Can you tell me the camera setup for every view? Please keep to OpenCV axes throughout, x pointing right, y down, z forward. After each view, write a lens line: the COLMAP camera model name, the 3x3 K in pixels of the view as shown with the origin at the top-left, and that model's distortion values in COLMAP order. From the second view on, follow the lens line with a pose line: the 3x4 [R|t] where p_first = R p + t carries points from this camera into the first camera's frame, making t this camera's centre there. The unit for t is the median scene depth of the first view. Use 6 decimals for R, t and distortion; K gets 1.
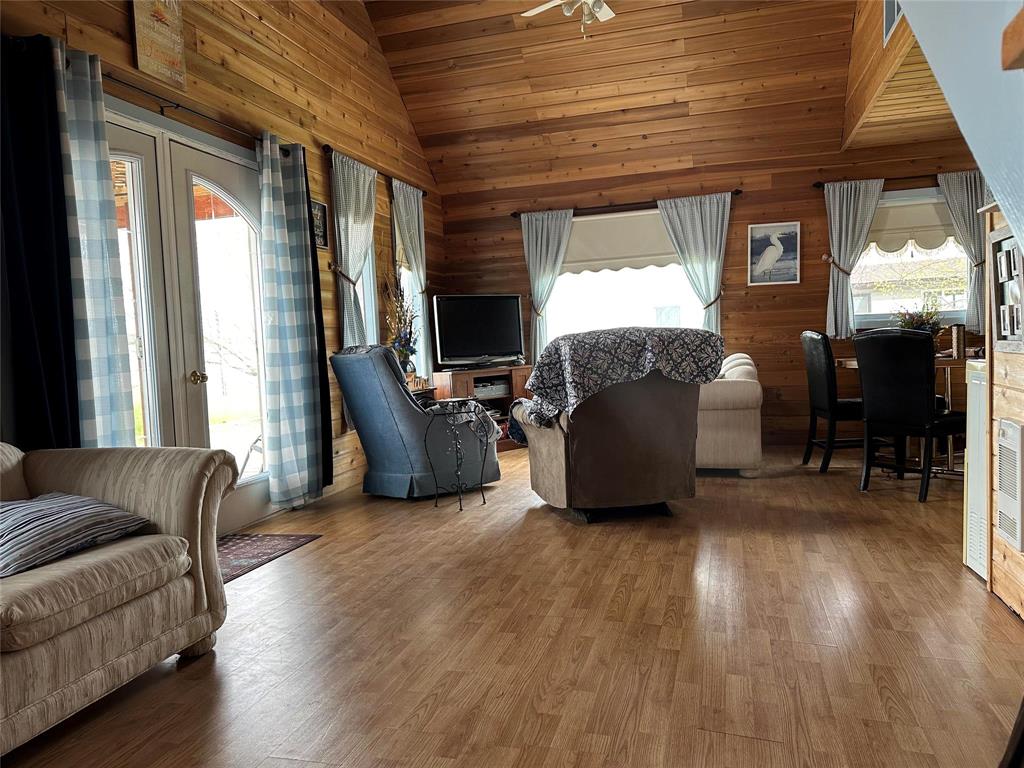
lens RADIAL K [[721.0, 0, 514.3], [0, 721.0, 385.8], [0, 0, 1]] dist [0.050580, -0.012399]
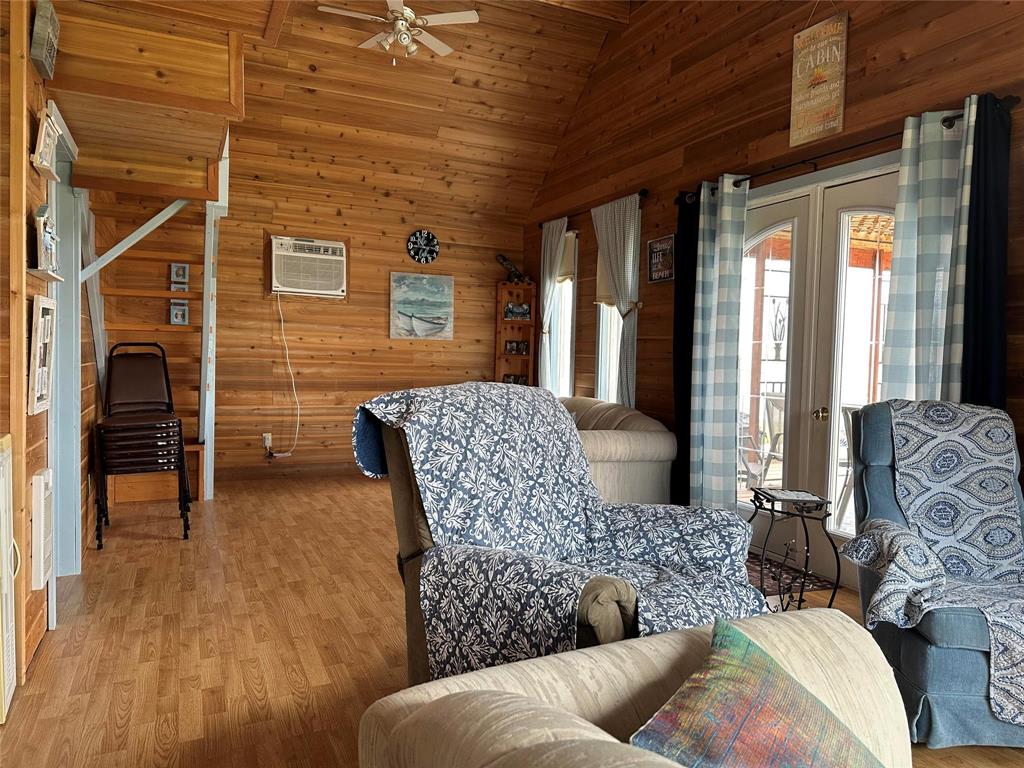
lens RADIAL K [[721.0, 0, 517.8], [0, 721.0, 384.2], [0, 0, 1]] dist [0.050580, -0.012399]
pose [[-0.750491, 0.051909, -0.658839, 0.342762], [-0.038744, 0.991740, 0.122272, -0.098778], [0.659744, 0.117290, -0.742281, 0.906082]]
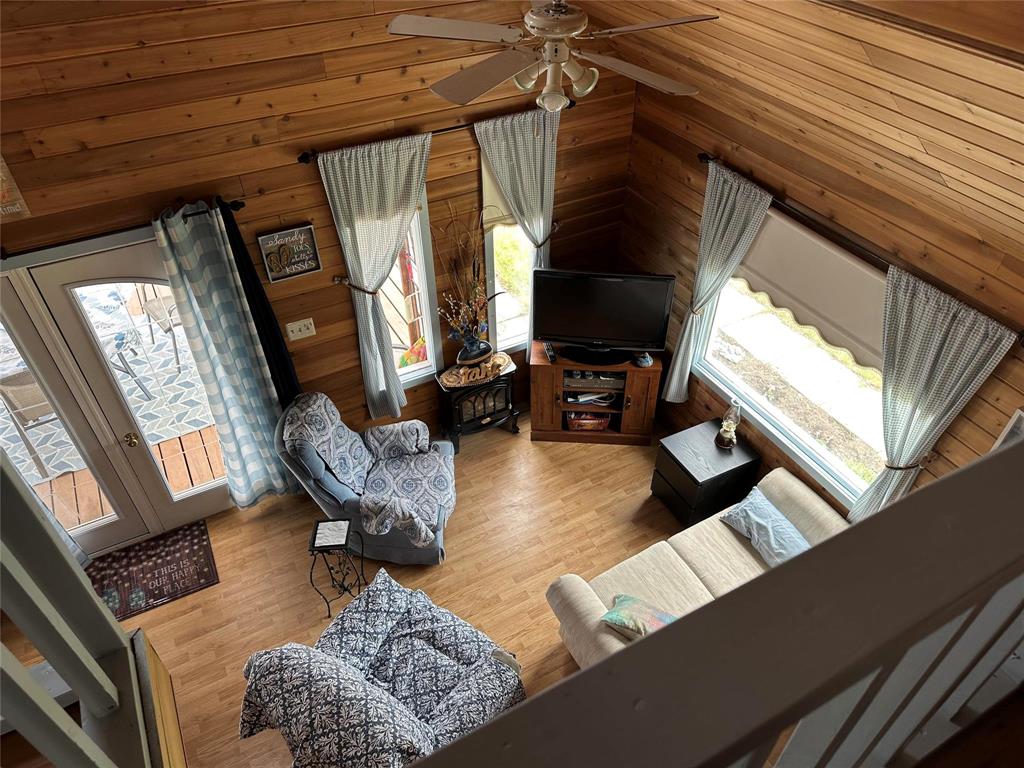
lens RADIAL K [[721.0, 0, 514.1], [0, 721.0, 379.2], [0, 0, 1]] dist [0.050580, -0.012399]
pose [[0.720332, 0.485075, -0.495806, 0.312405], [-0.074264, 0.764626, 0.640181, -0.524665], [0.689642, -0.424322, 0.586808, 0.483516]]
